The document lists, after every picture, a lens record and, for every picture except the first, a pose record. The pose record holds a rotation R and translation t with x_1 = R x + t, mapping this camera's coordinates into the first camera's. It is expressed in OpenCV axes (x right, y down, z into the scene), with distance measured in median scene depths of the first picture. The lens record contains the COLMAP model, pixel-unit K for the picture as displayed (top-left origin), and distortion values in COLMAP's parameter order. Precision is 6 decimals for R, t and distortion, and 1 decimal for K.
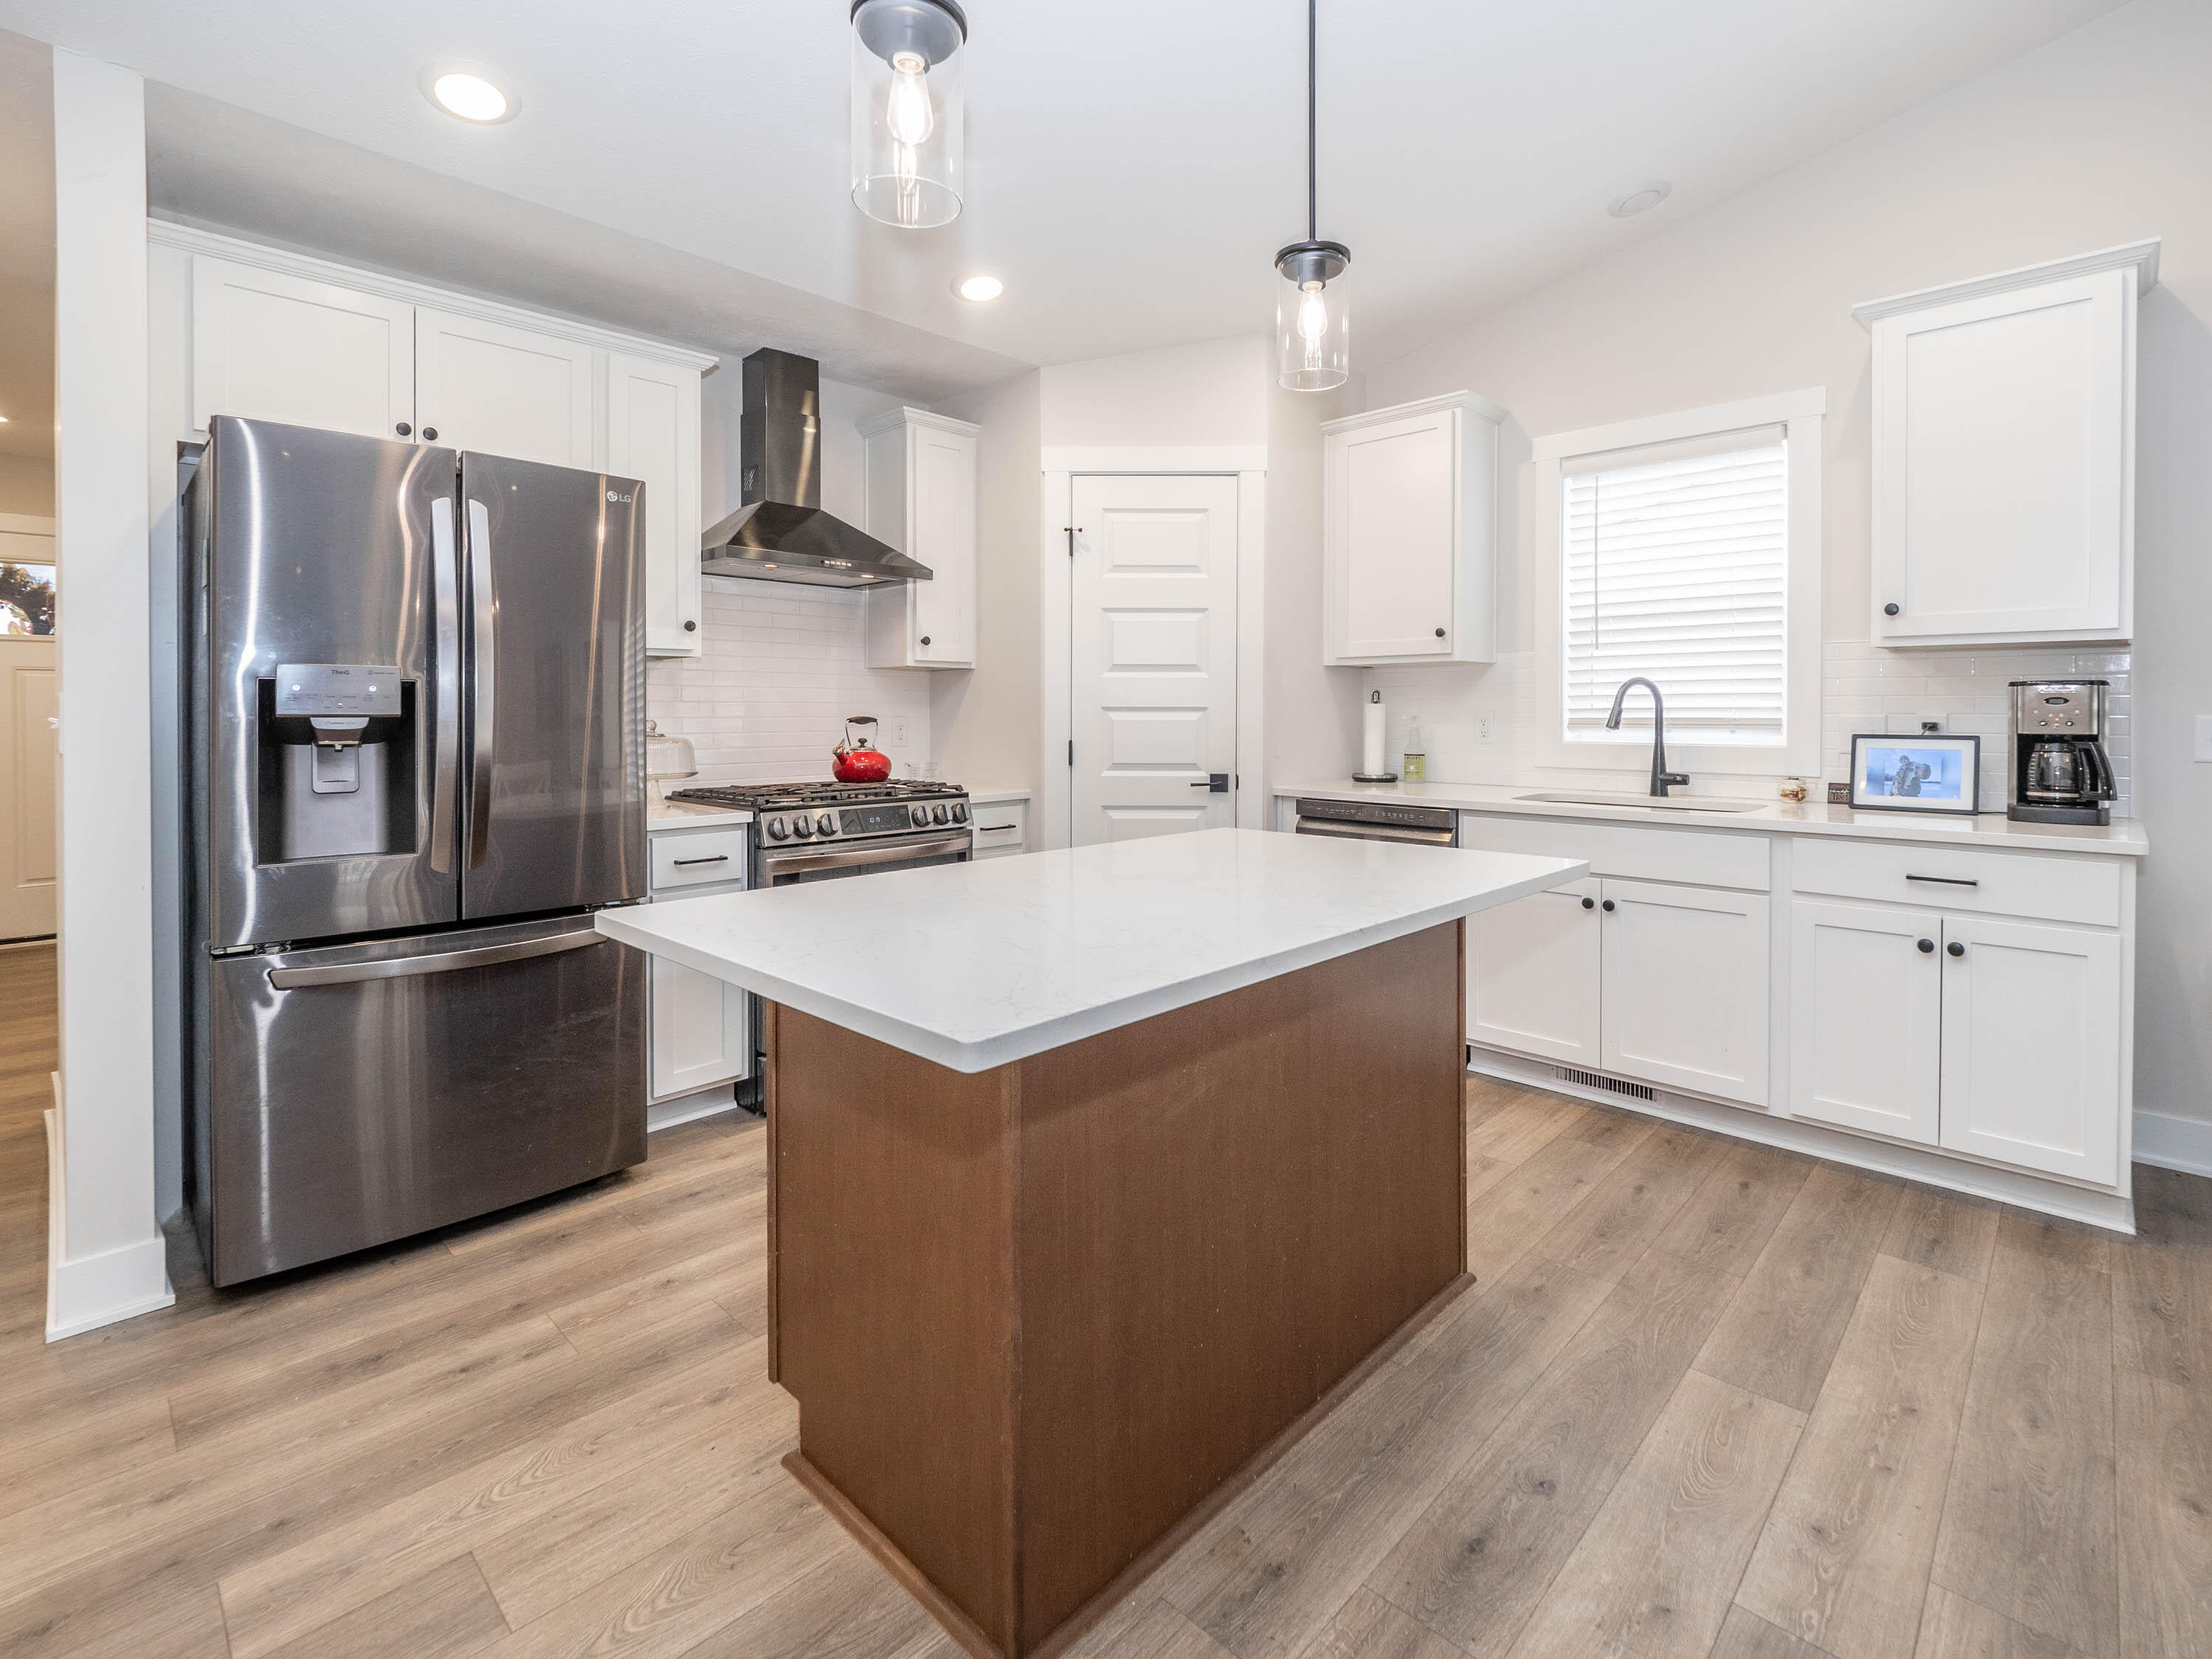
lens RADIAL K [[1050.8, 0, 1103.5], [0, 1050.8, 720.8], [0, 0, 1]] dist [-0.003207, -0.000975]
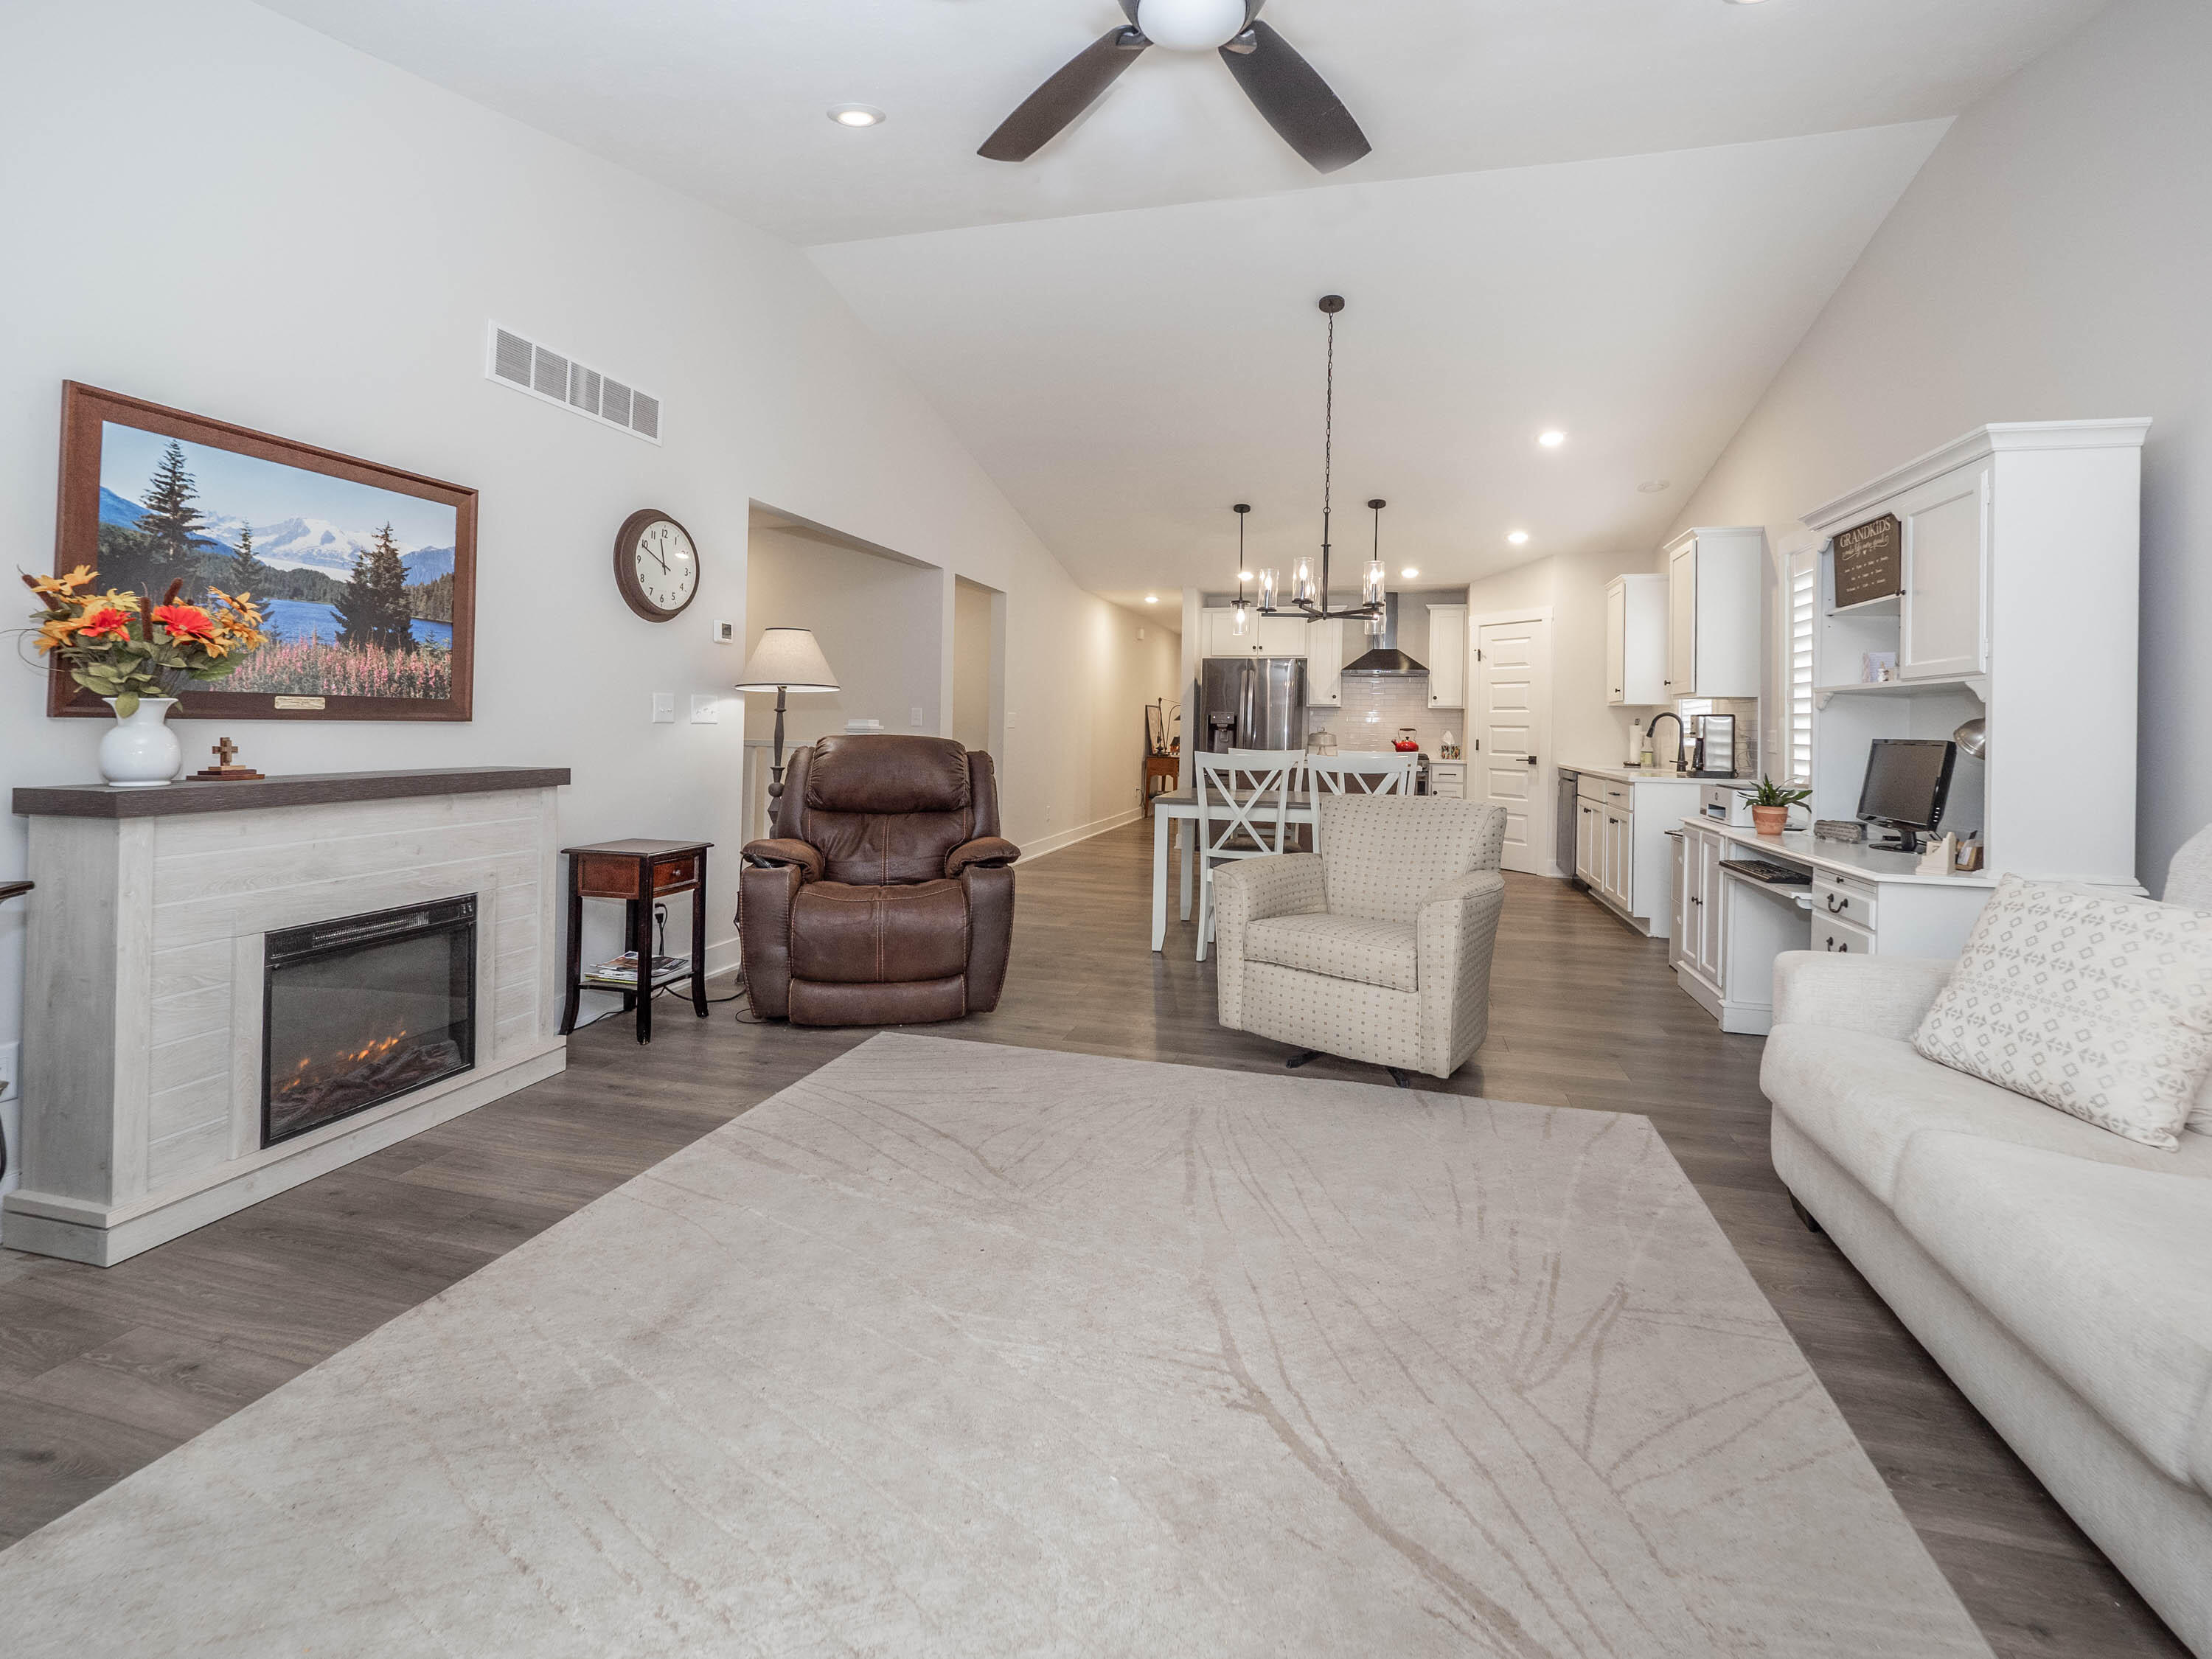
lens RADIAL K [[1050.8, 0, 1103.5], [0, 1050.8, 720.8], [0, 0, 1]] dist [-0.003207, -0.000975]
pose [[0.490273, 0.003140, -0.871563, 1.790590], [-0.028359, 0.999521, -0.012352, 0.032393], [0.871107, 0.030772, 0.490128, -0.985354]]
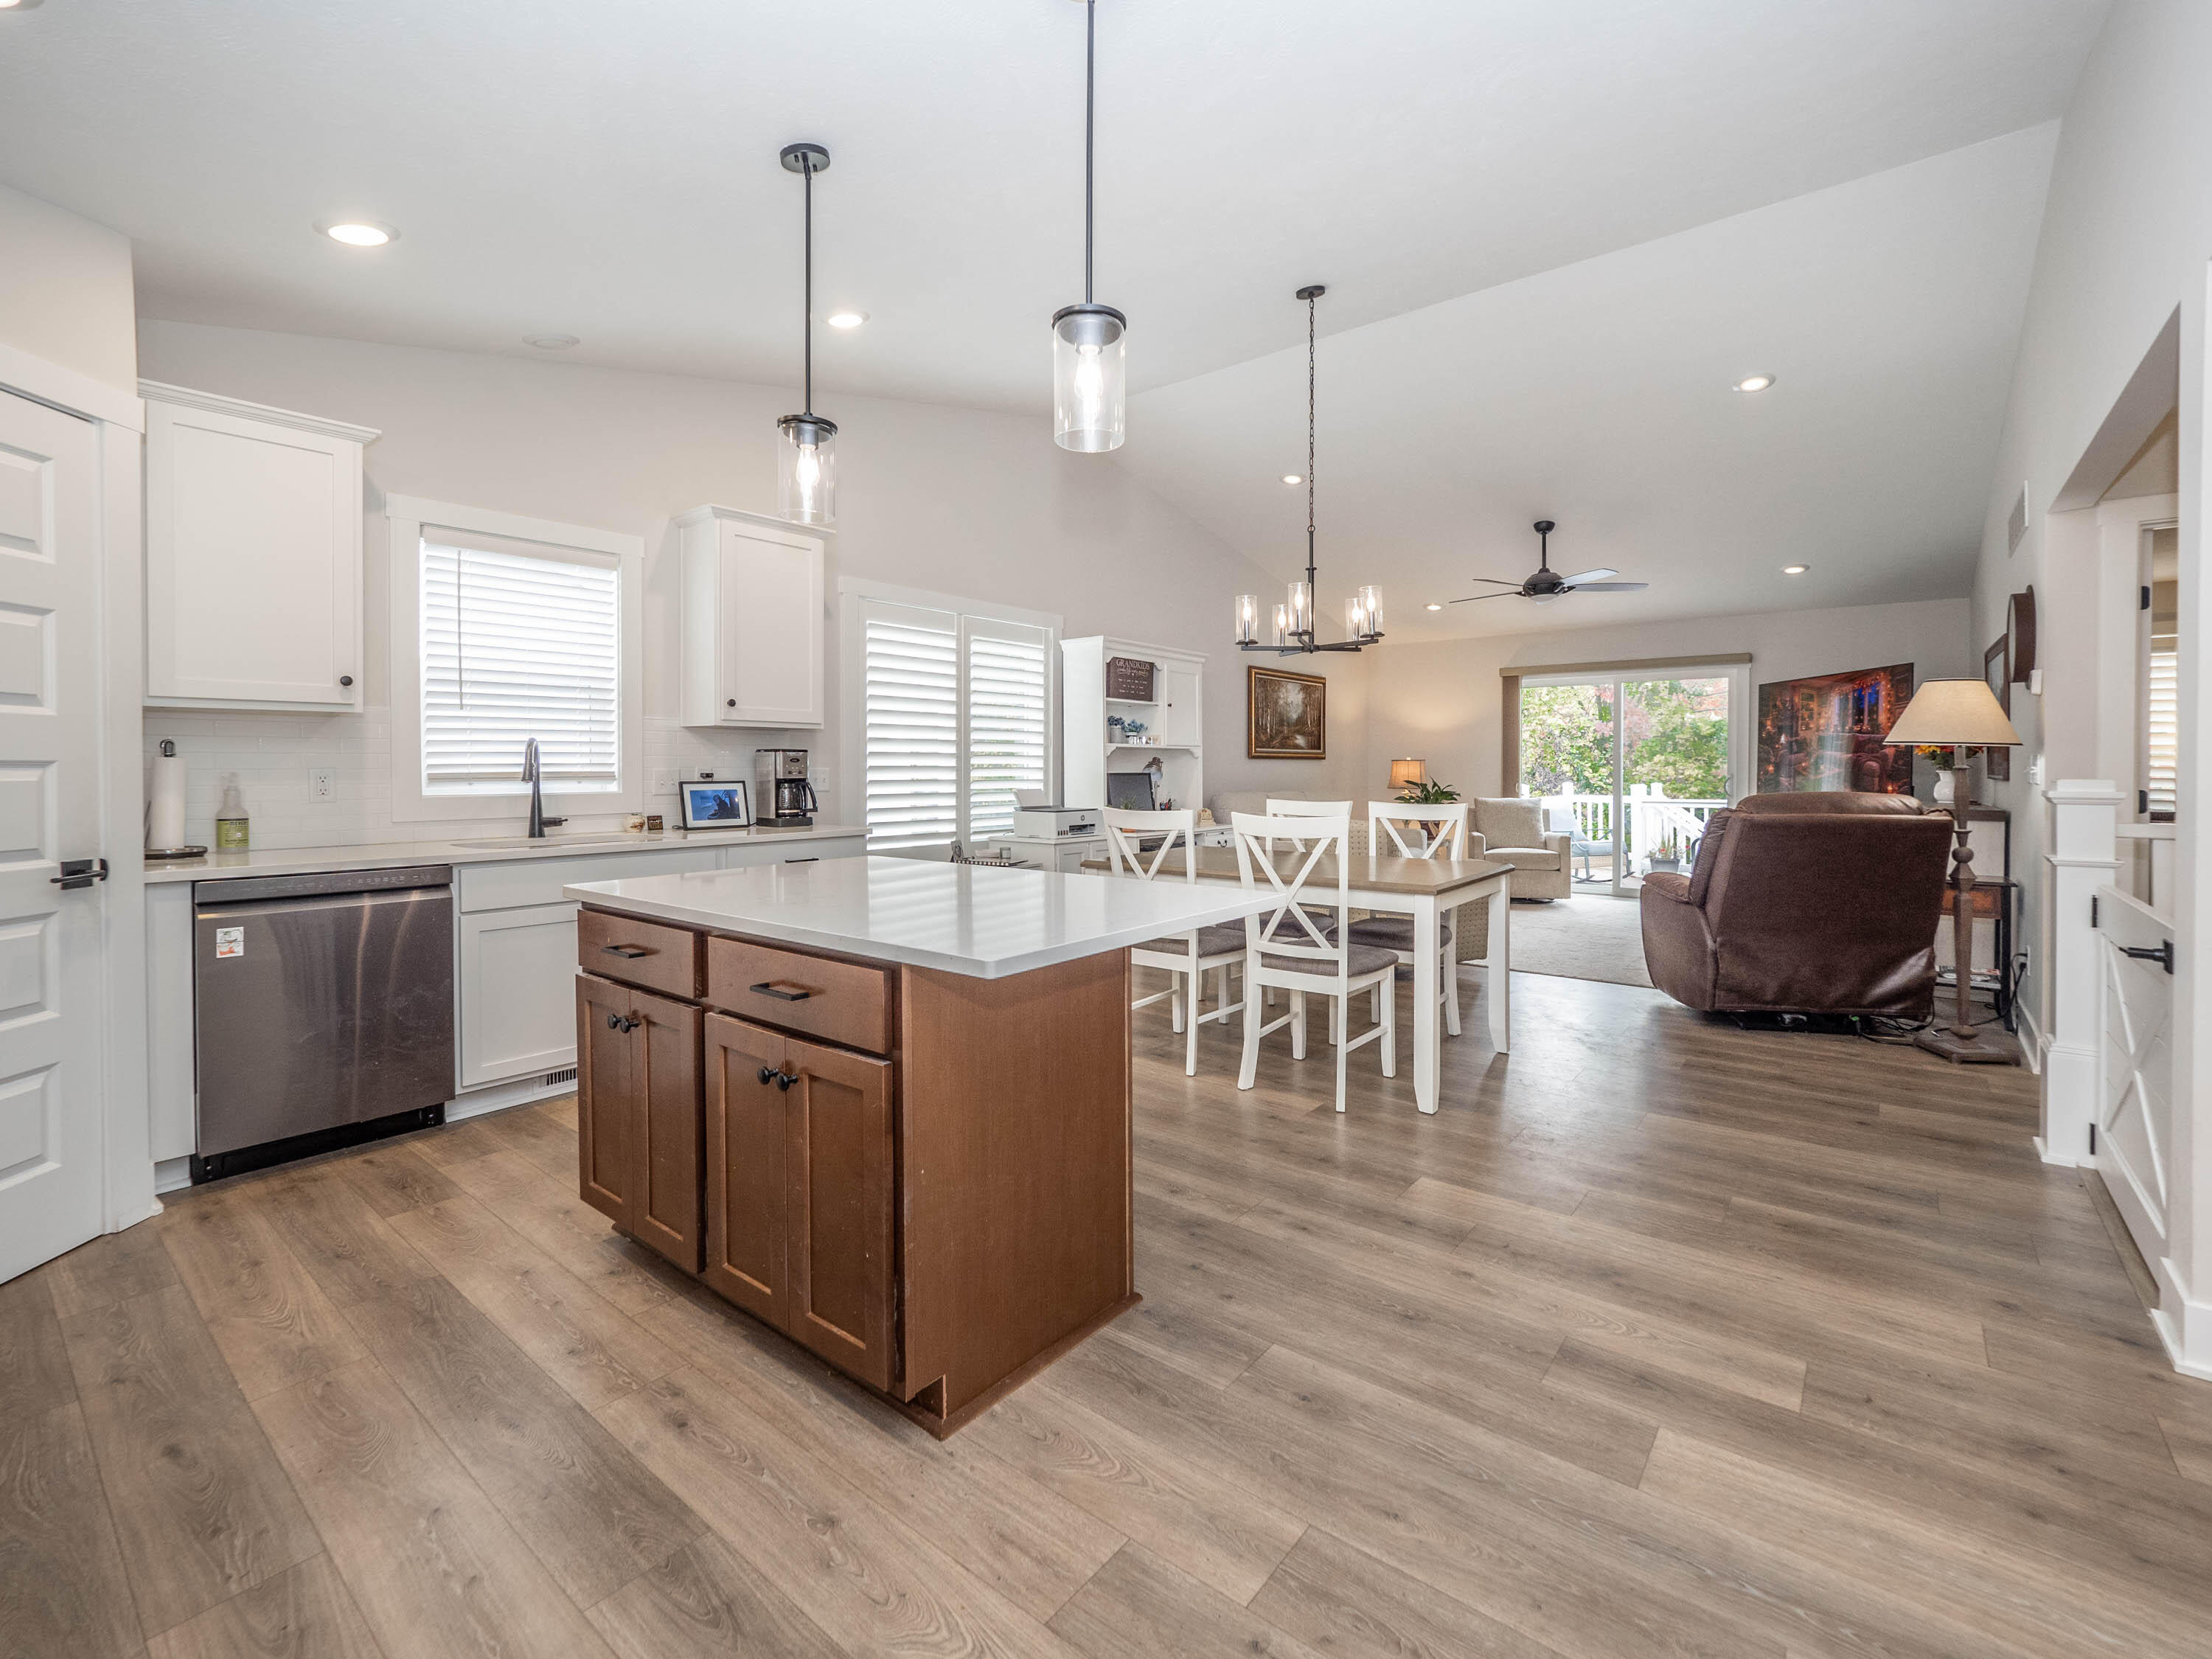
lens RADIAL K [[927.8, 0, 1193.0], [0, 927.8, 773.2], [0, 0, 1]] dist [-0.000213, -0.000068]
pose [[-0.144569, -0.007051, 0.989470, -0.642393], [0.013357, 0.999870, 0.009077, -0.000986], [-0.989405, 0.014528, -0.144456, 0.426774]]
